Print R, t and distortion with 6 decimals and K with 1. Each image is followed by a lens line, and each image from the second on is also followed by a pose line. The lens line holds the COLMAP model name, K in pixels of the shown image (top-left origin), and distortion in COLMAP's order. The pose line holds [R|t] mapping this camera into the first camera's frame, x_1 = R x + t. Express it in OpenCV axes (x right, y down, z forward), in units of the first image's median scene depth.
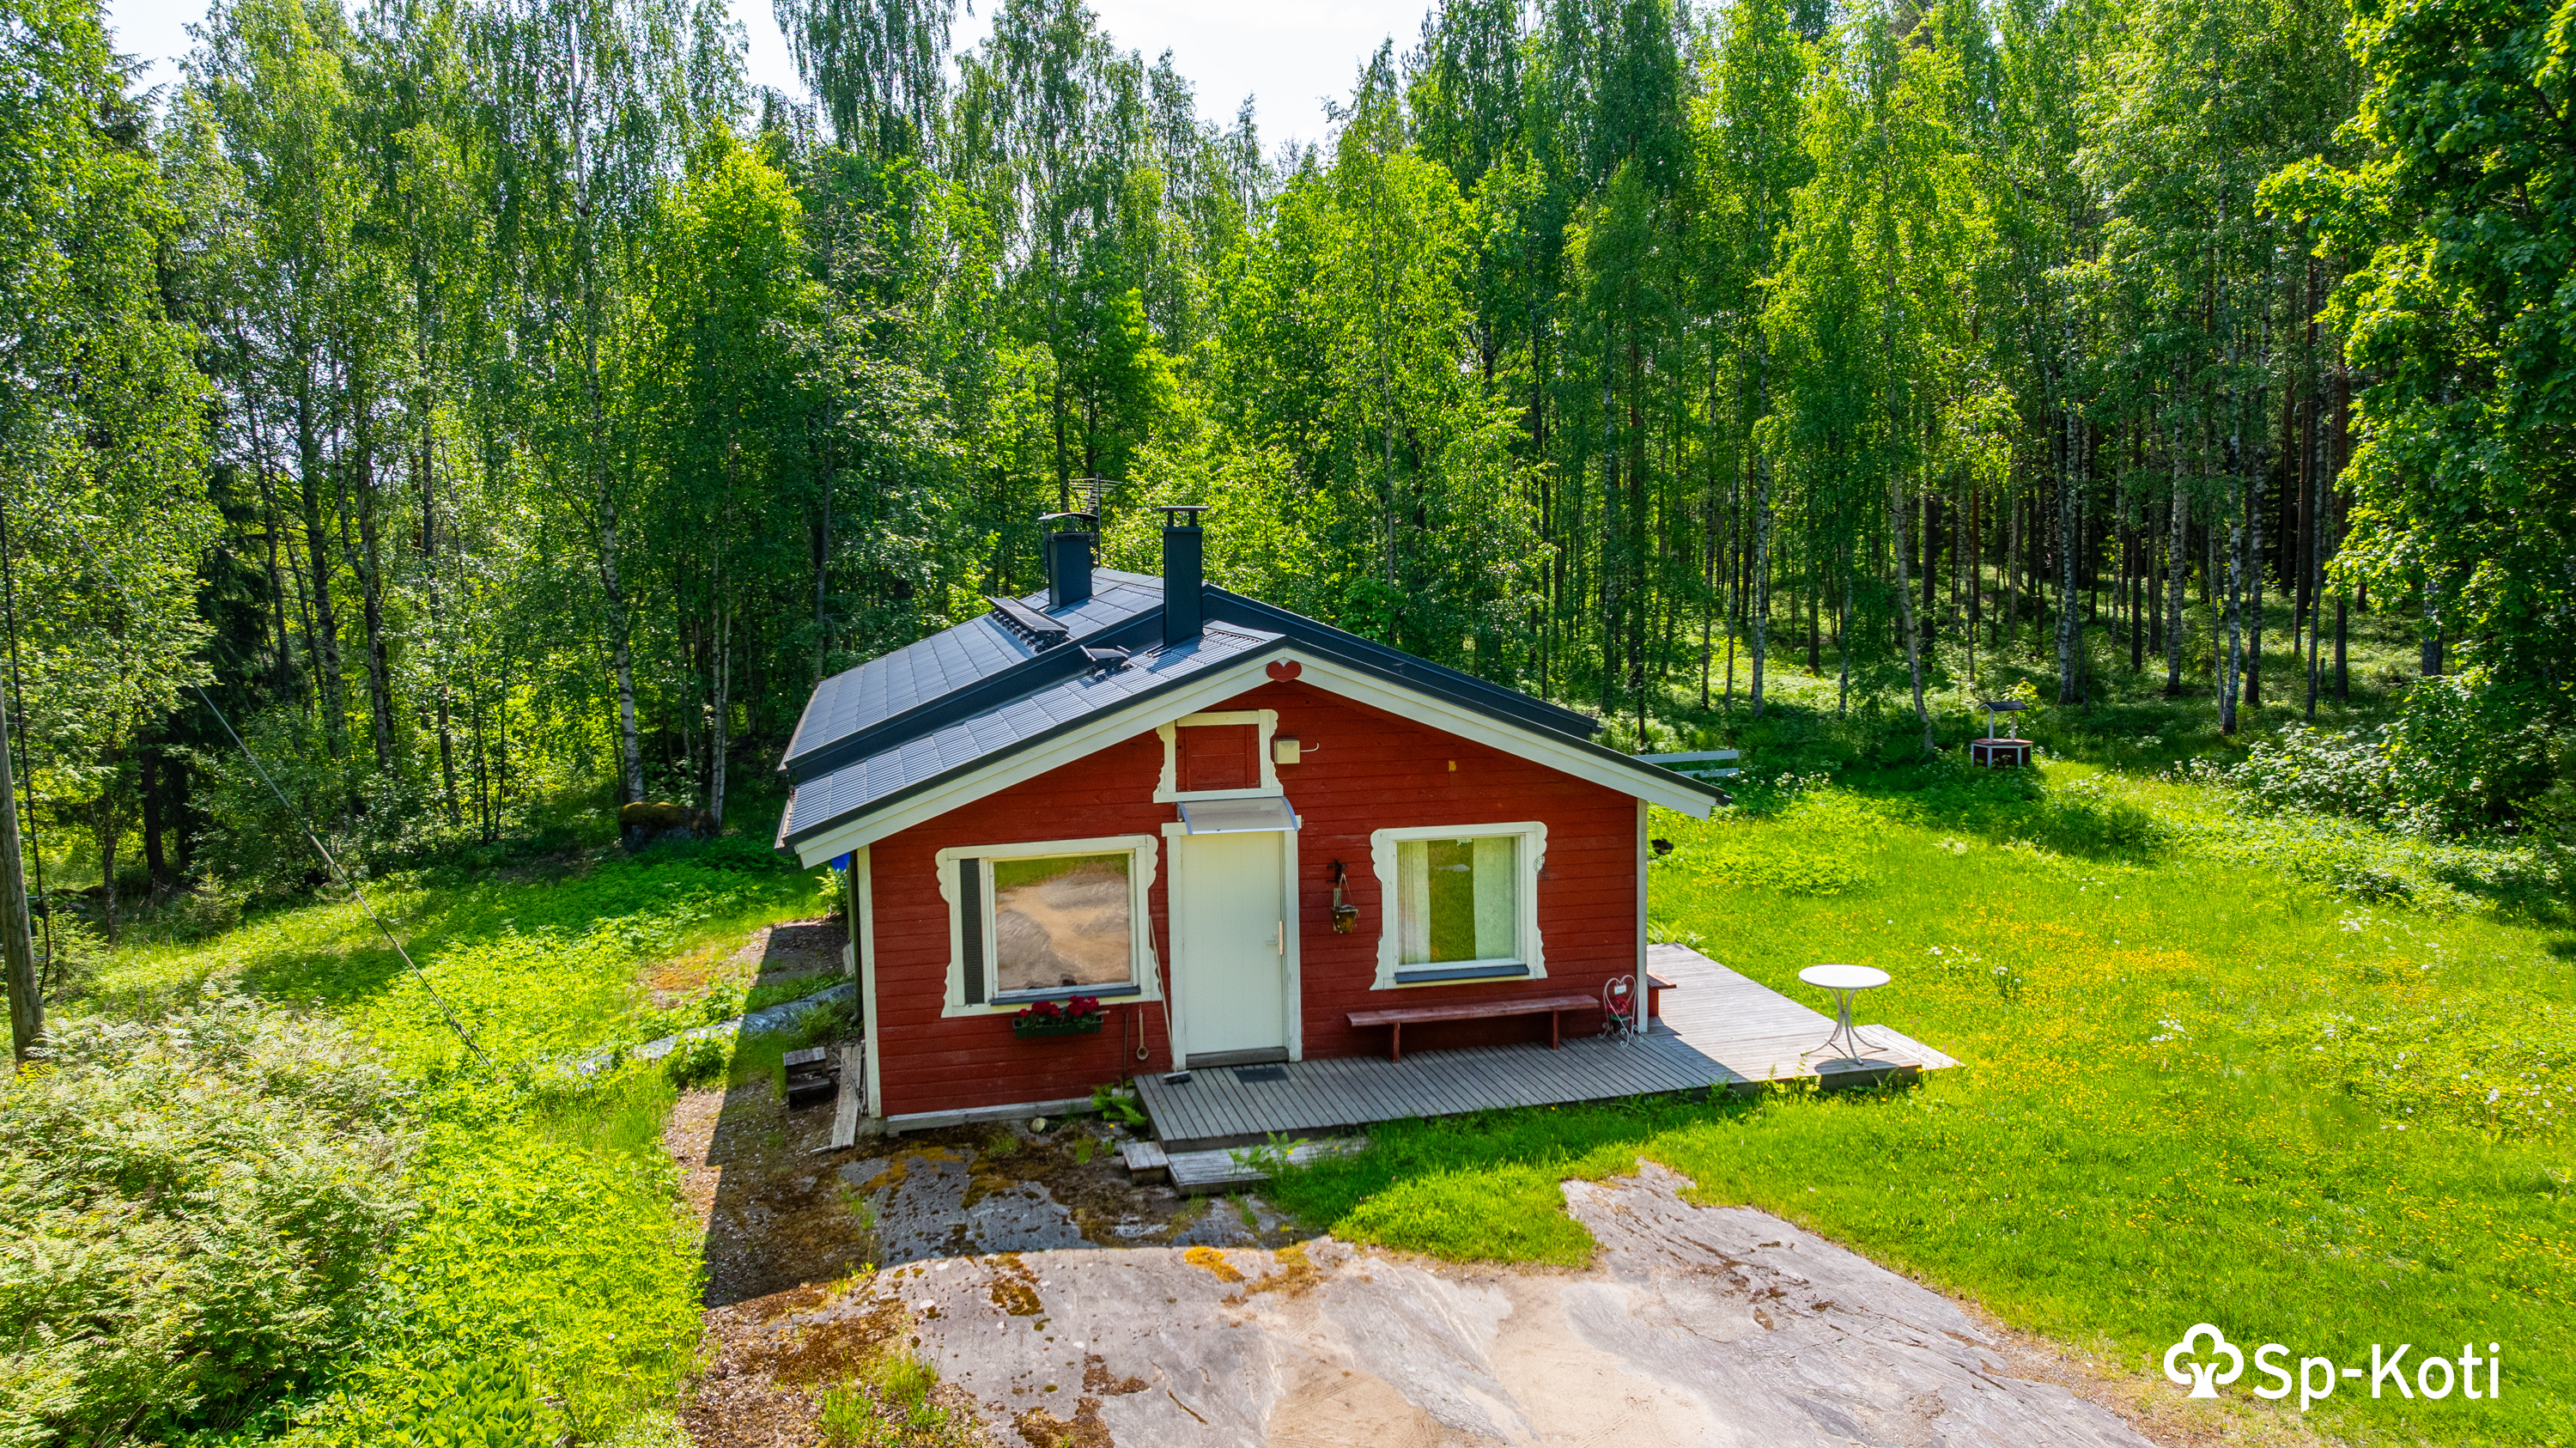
lens RADIAL K [[1820.4, 0, 1298.8], [0, 1820.4, 717.9], [0, 0, 1]] dist [-0.029663, 0.035475]
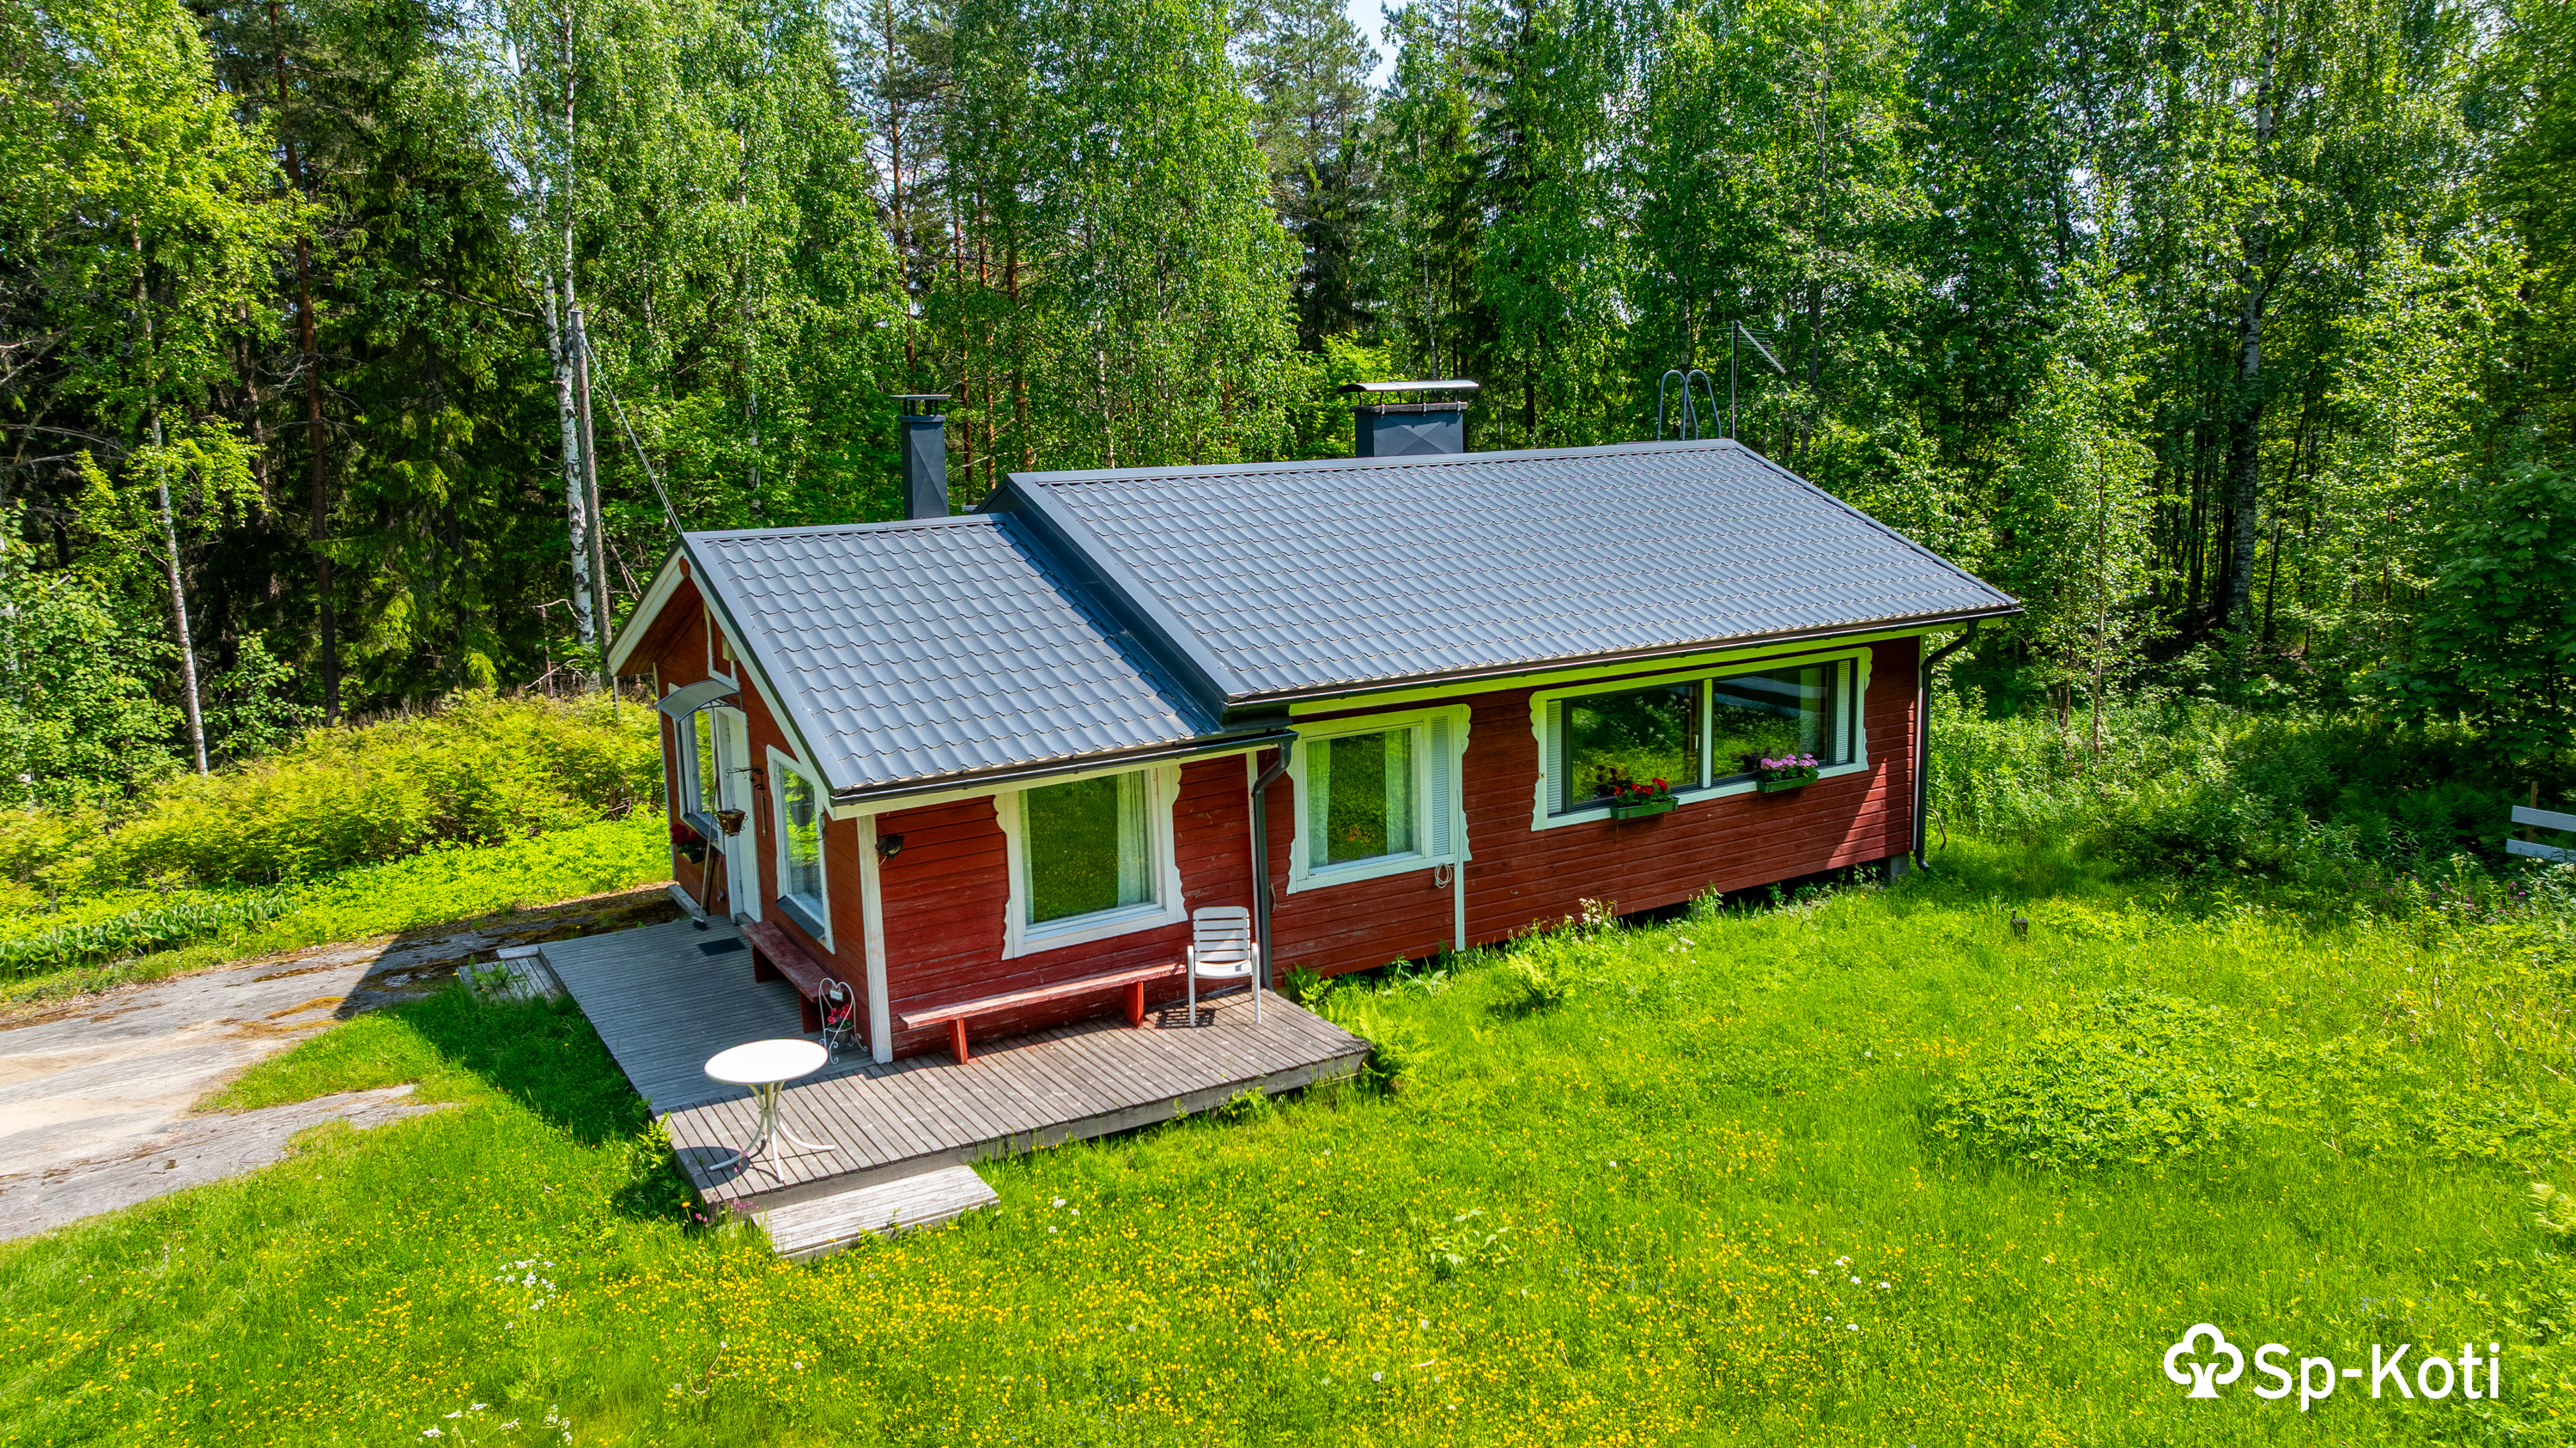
lens RADIAL K [[1820.4, 0, 1298.8], [0, 1820.4, 717.9], [0, 0, 1]] dist [-0.029663, 0.035475]
pose [[0.290391, 0.180298, -0.939769, 1.077835], [-0.077721, 0.983288, 0.164632, -0.139005], [0.953747, 0.025233, 0.299551, 1.028767]]
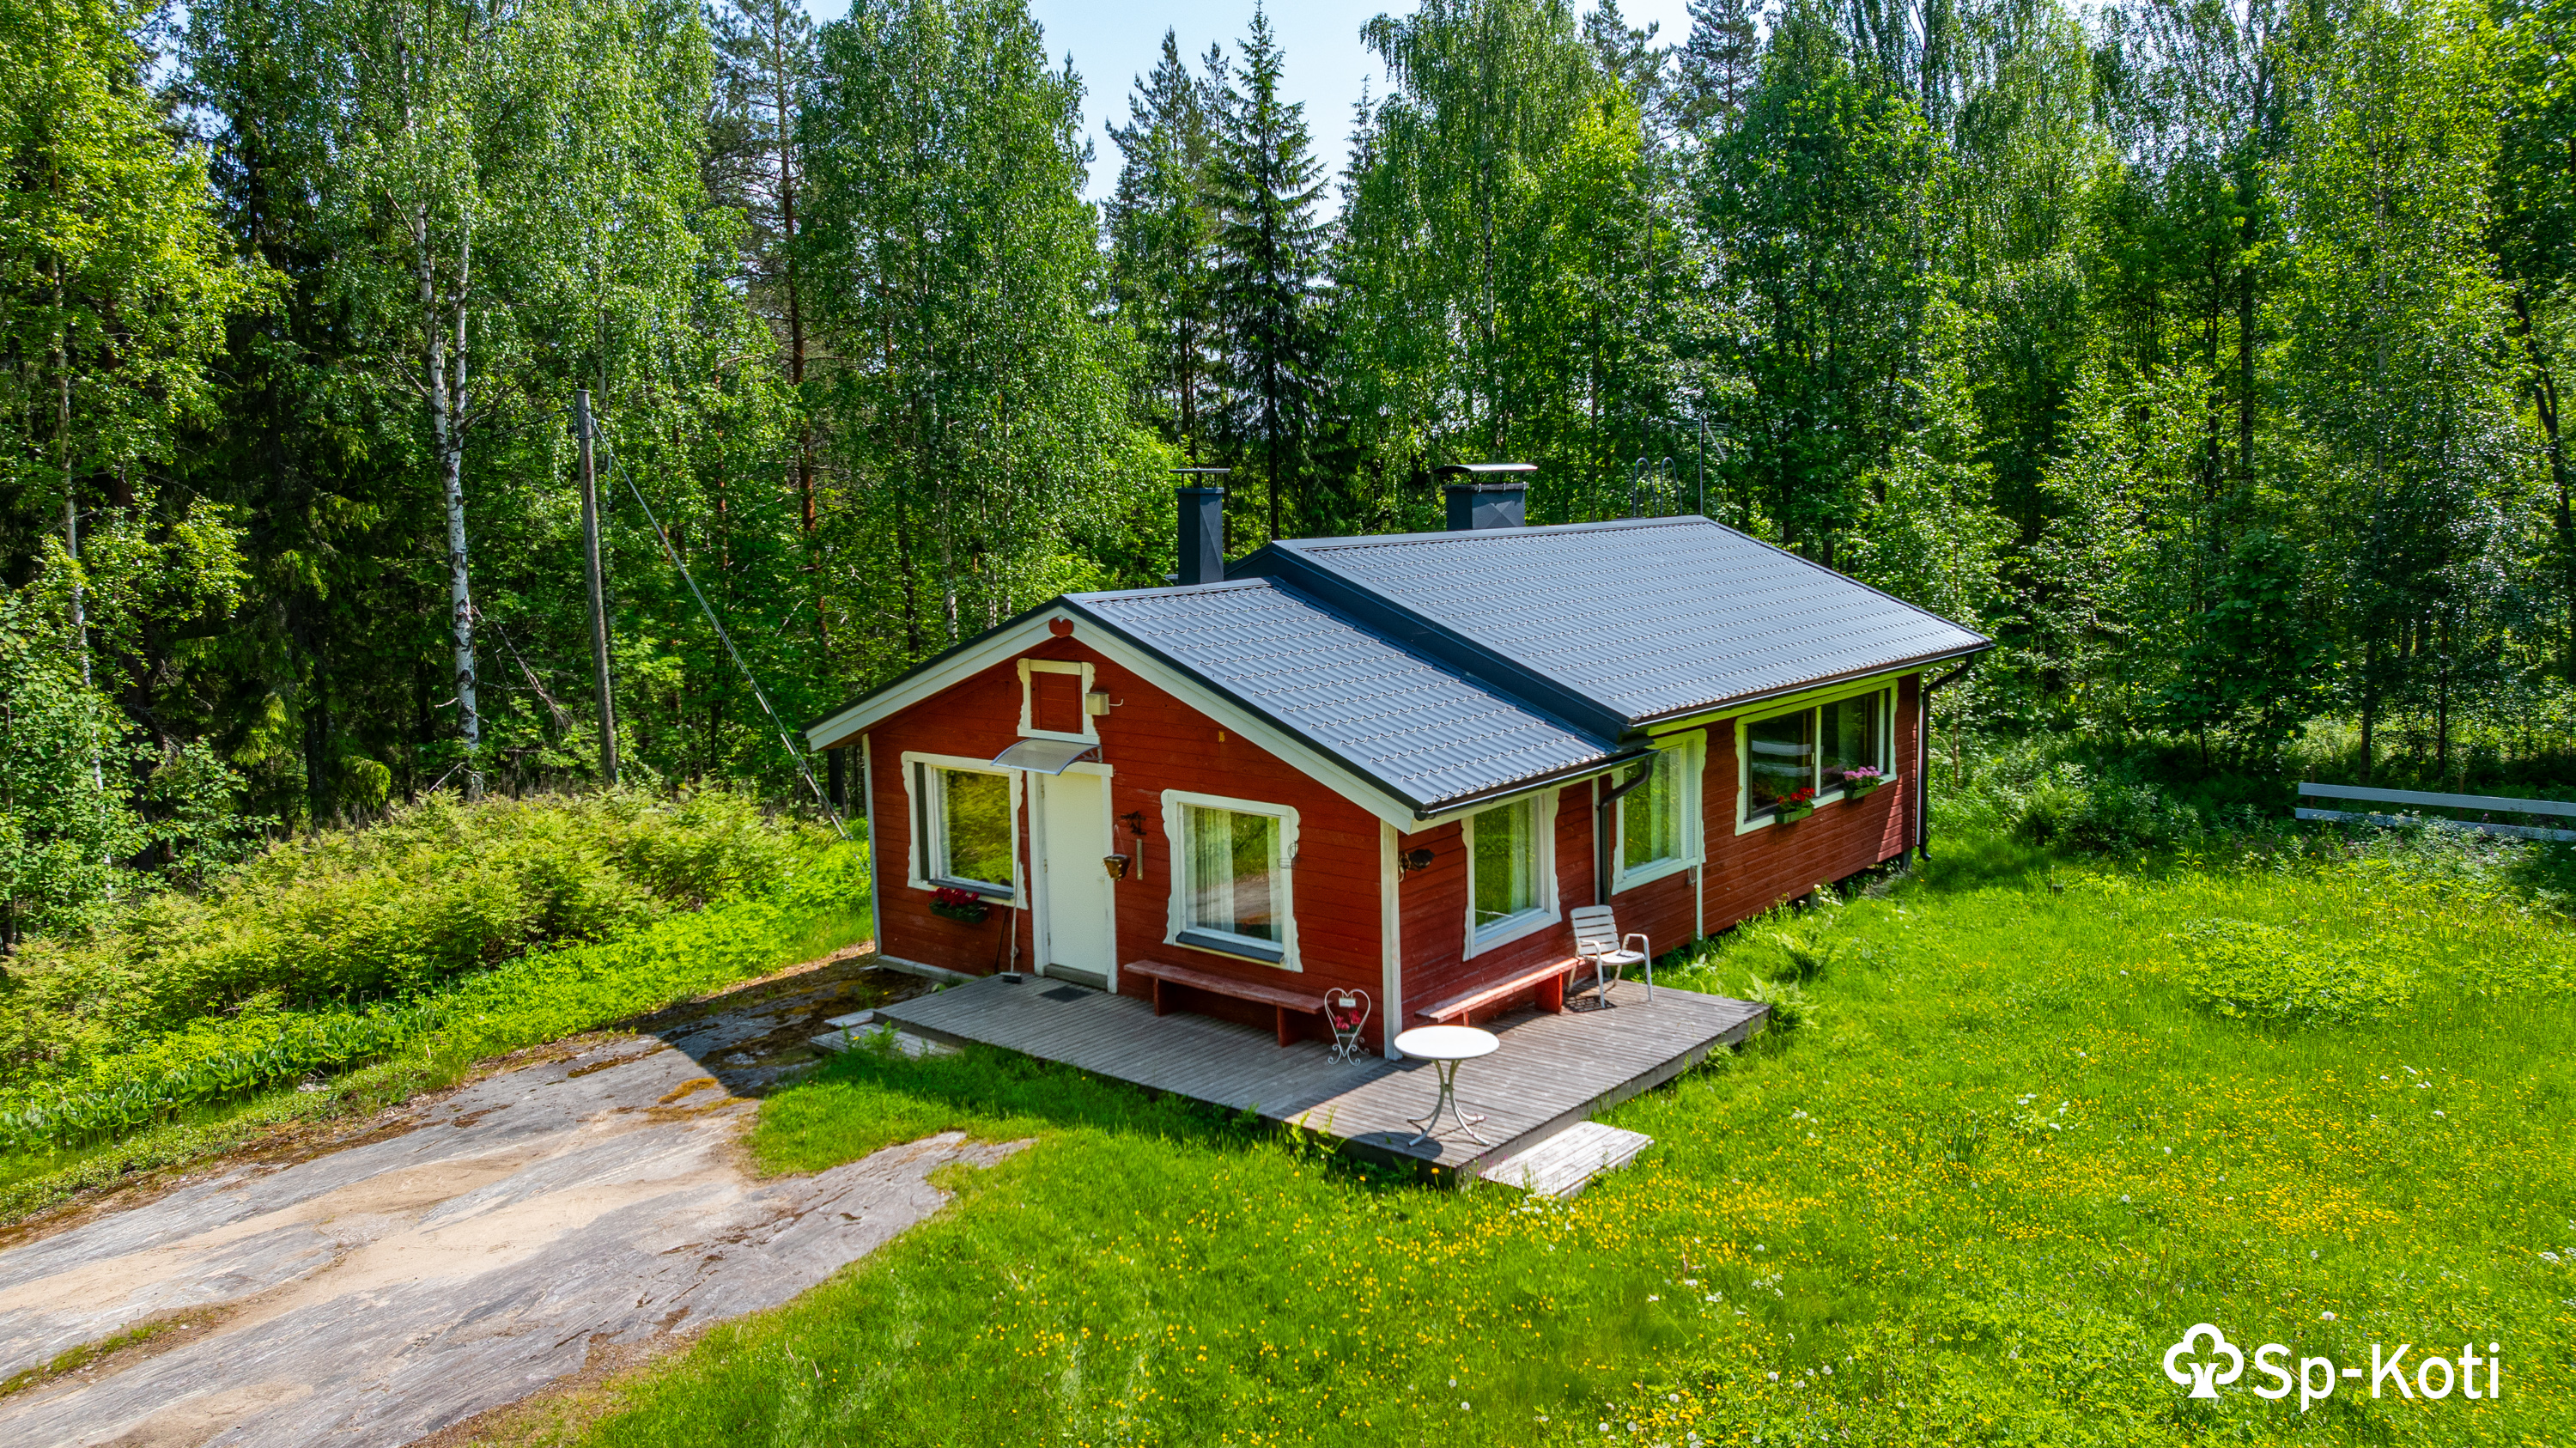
lens RADIAL K [[1820.4, 0, 1298.8], [0, 1820.4, 717.9], [0, 0, 1]] dist [-0.029663, 0.035475]
pose [[0.591746, 0.106687, -0.799034, 0.946218], [-0.070119, 0.994259, 0.080825, -0.069768], [0.803069, 0.008200, 0.595829, 0.470609]]
